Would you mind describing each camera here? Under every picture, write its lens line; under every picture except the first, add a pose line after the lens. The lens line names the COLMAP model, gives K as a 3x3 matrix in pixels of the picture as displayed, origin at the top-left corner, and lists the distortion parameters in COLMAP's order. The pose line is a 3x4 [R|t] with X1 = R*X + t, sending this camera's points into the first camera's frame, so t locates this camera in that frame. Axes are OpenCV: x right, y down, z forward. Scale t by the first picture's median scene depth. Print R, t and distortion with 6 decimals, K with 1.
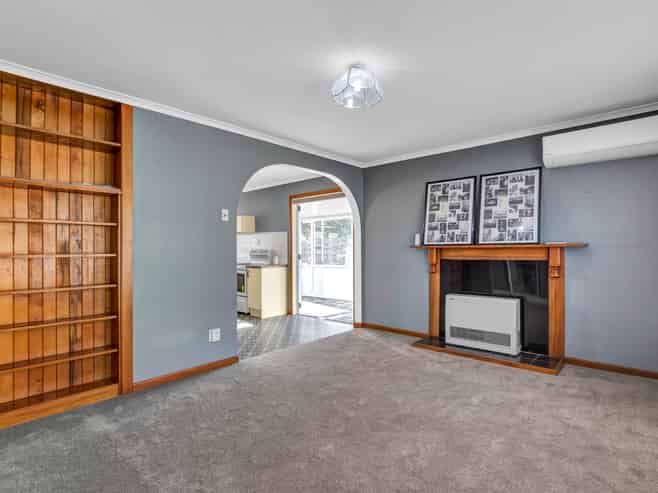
lens RADIAL K [[364.5, 0, 328.4], [0, 364.5, 247.8], [0, 0, 1]] dist [0.042242, 0.002176]
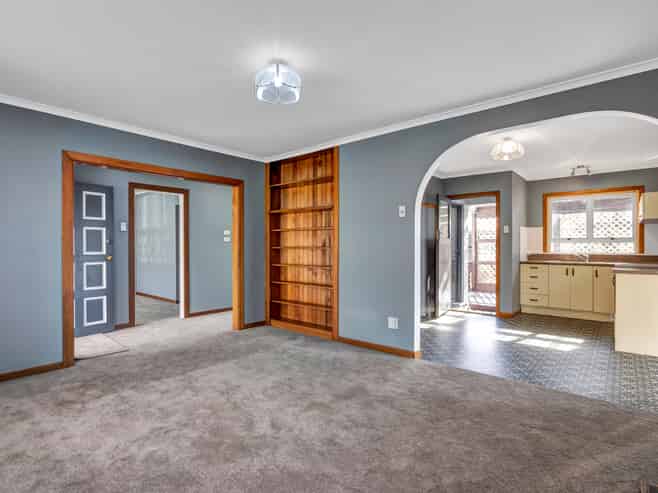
lens RADIAL K [[364.5, 0, 329.7], [0, 364.5, 245.4], [0, 0, 1]] dist [0.042242, 0.002176]
pose [[0.039604, 0.002818, -0.999211, 0.695134], [-0.001988, 0.999994, 0.002741, 0.004417], [0.999213, 0.001878, 0.039610, 0.696820]]
